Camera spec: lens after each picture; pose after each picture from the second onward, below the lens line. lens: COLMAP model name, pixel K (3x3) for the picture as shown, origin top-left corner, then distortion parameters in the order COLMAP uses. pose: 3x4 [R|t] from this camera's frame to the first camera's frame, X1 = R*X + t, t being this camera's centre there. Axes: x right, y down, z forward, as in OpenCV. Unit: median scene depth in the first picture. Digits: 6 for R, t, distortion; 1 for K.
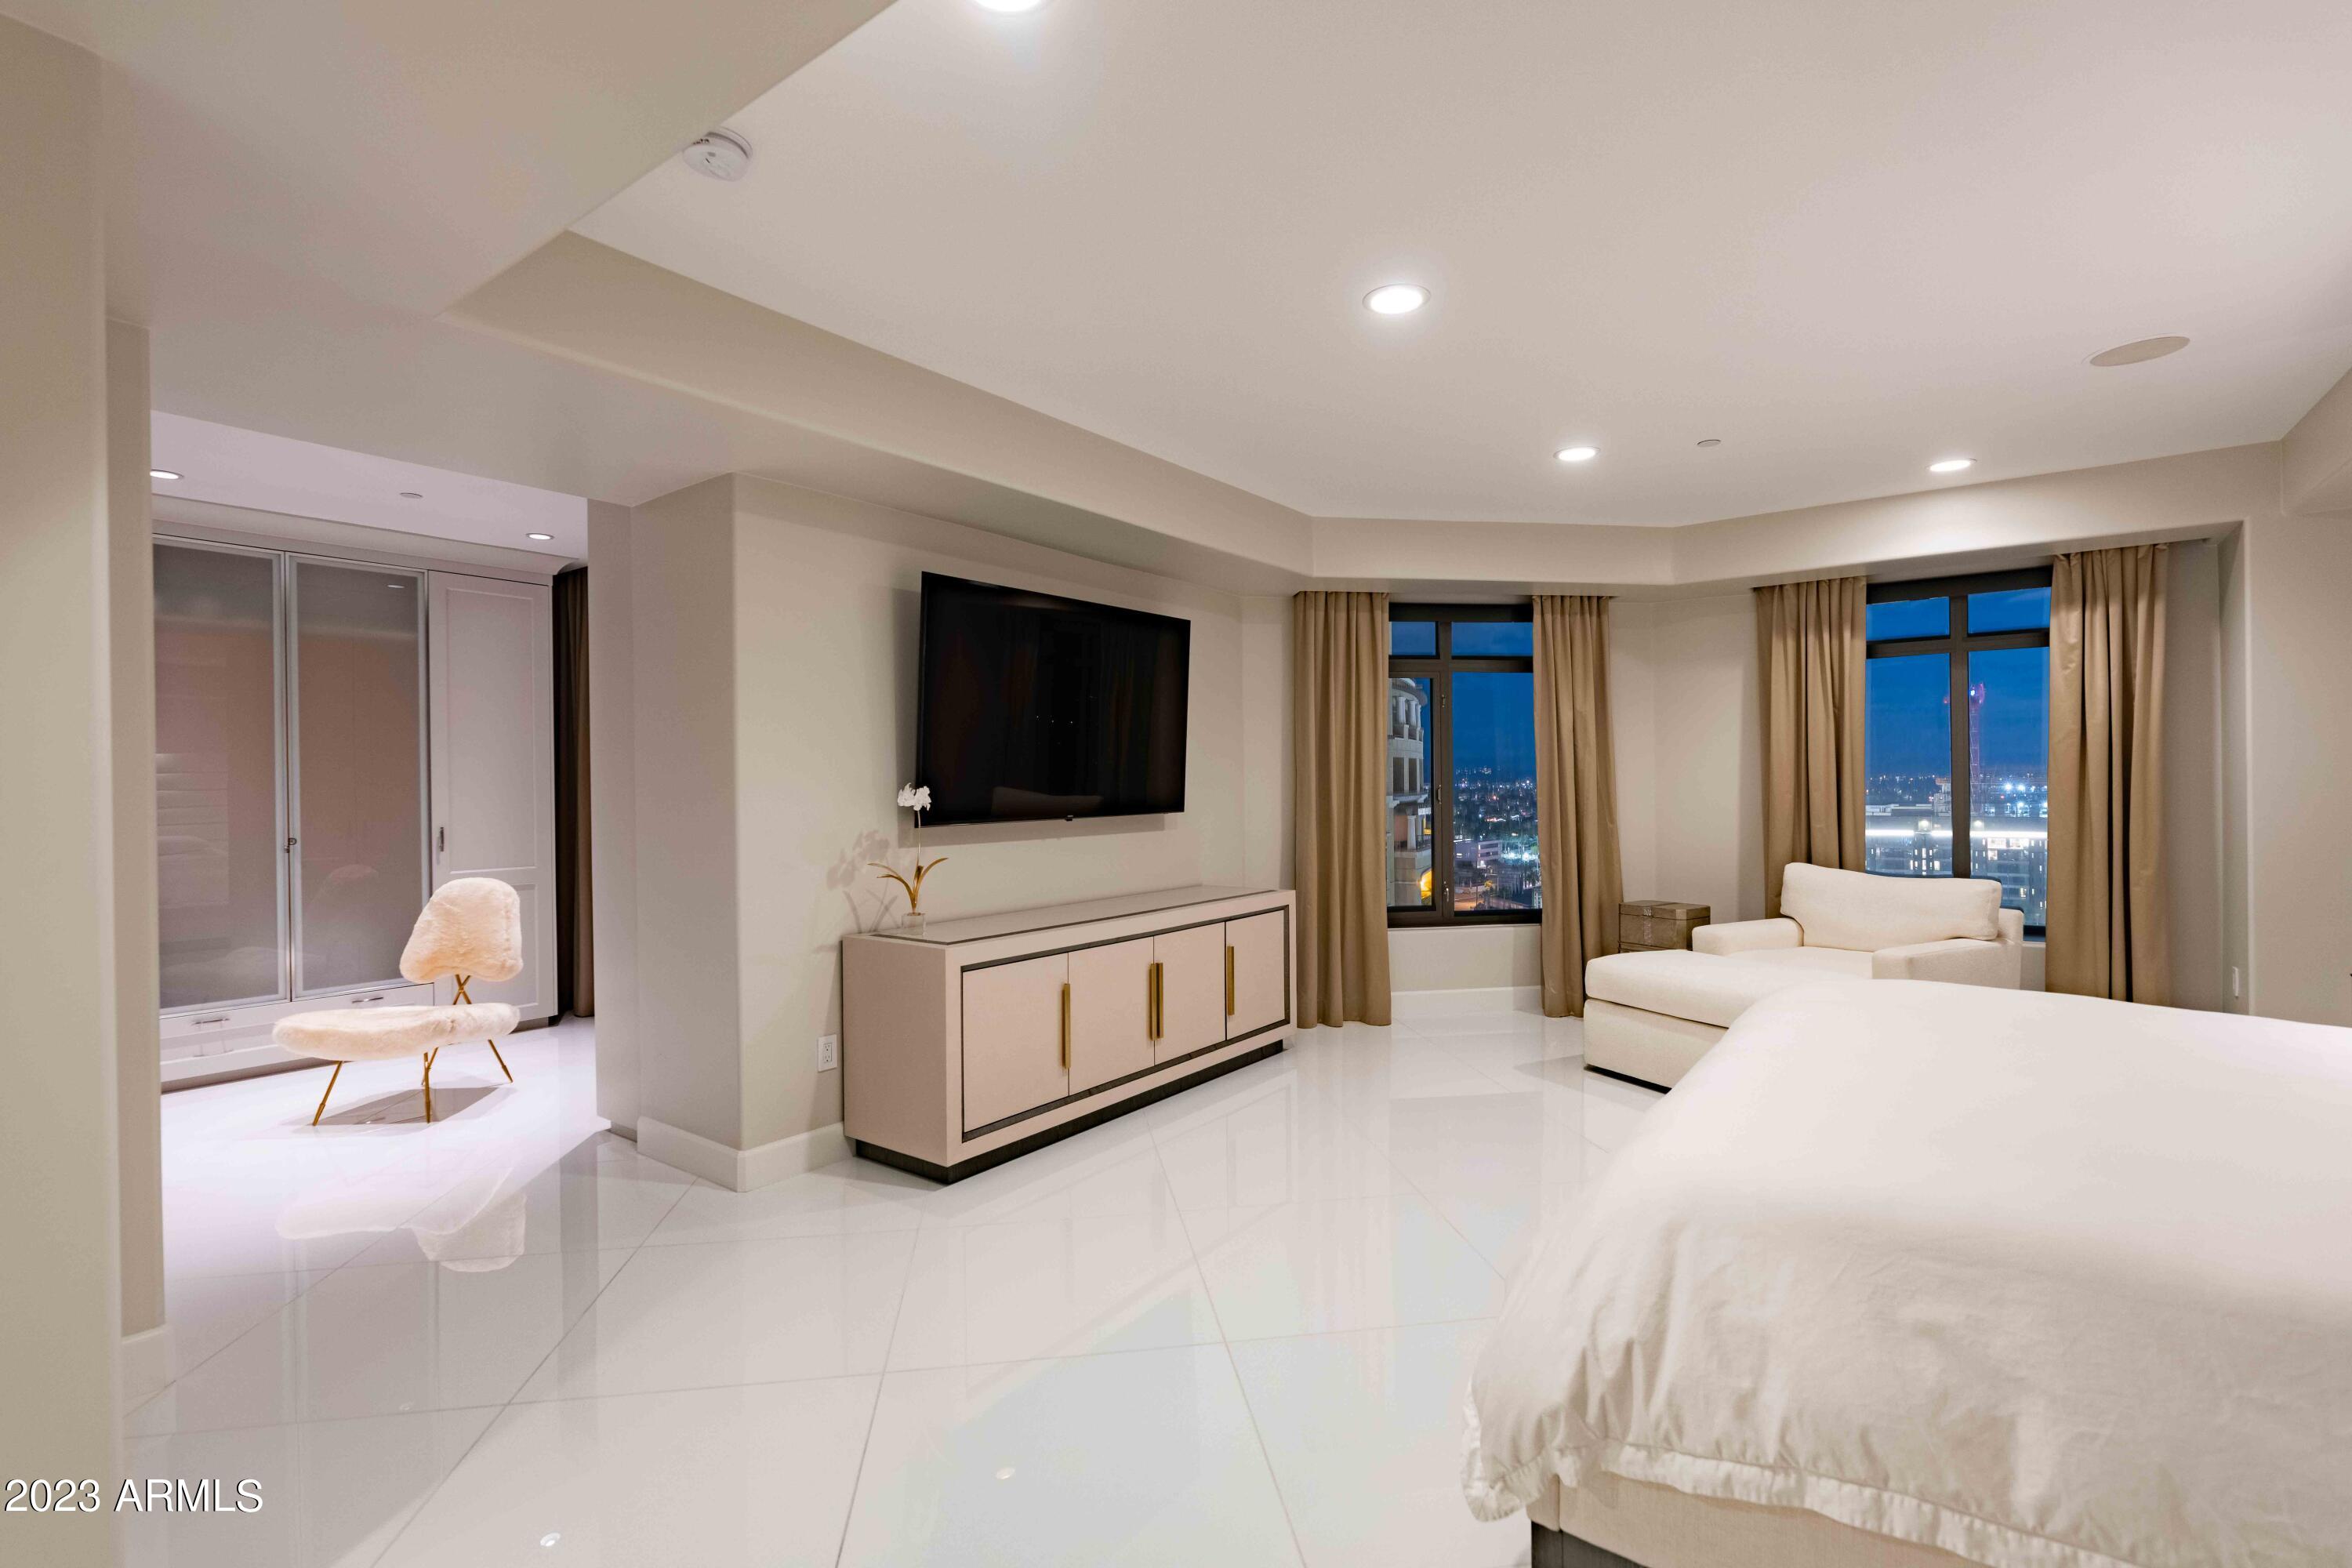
lens RADIAL K [[1108.5, 0, 1171.1], [0, 1108.5, 786.6], [0, 0, 1]] dist [-0.051089, 0.028115]
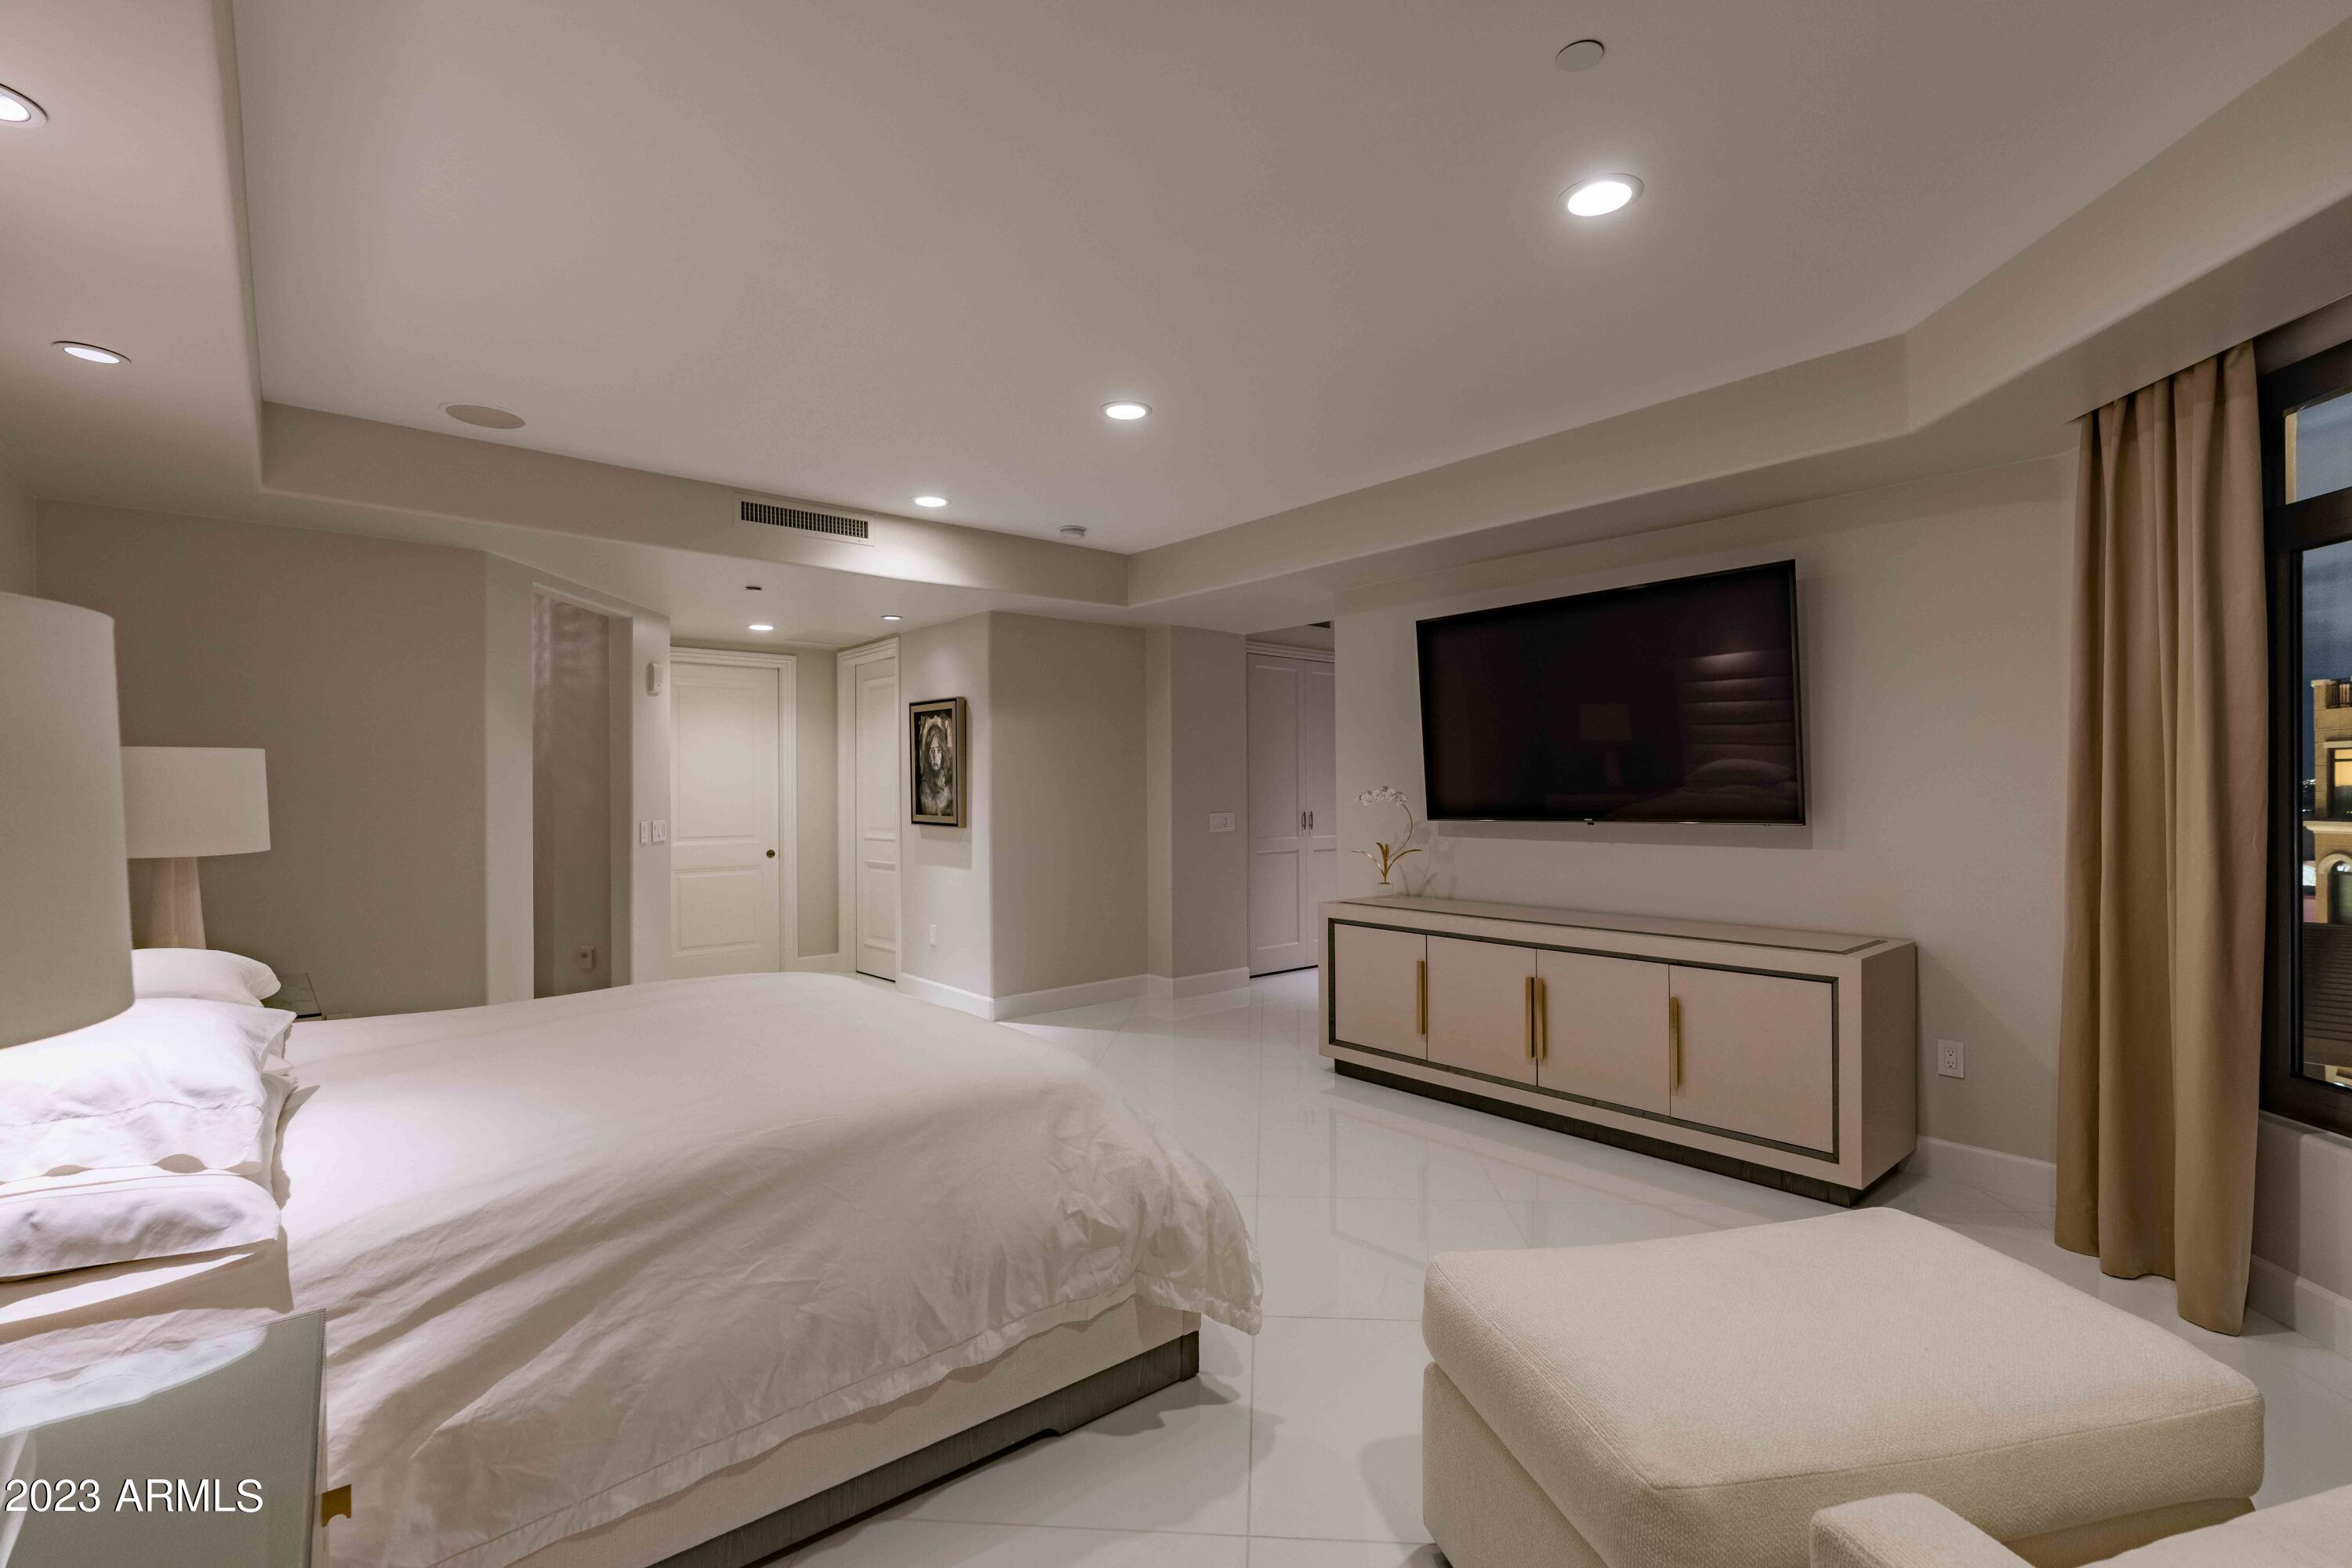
lens RADIAL K [[1108.5, 0, 1171.1], [0, 1108.5, 786.6], [0, 0, 1]] dist [-0.051089, 0.028115]
pose [[-0.304390, 0.007077, -0.952521, 0.666190], [0.008811, 0.999951, 0.004614, -0.006490], [0.952507, -0.006989, -0.304437, 0.680757]]
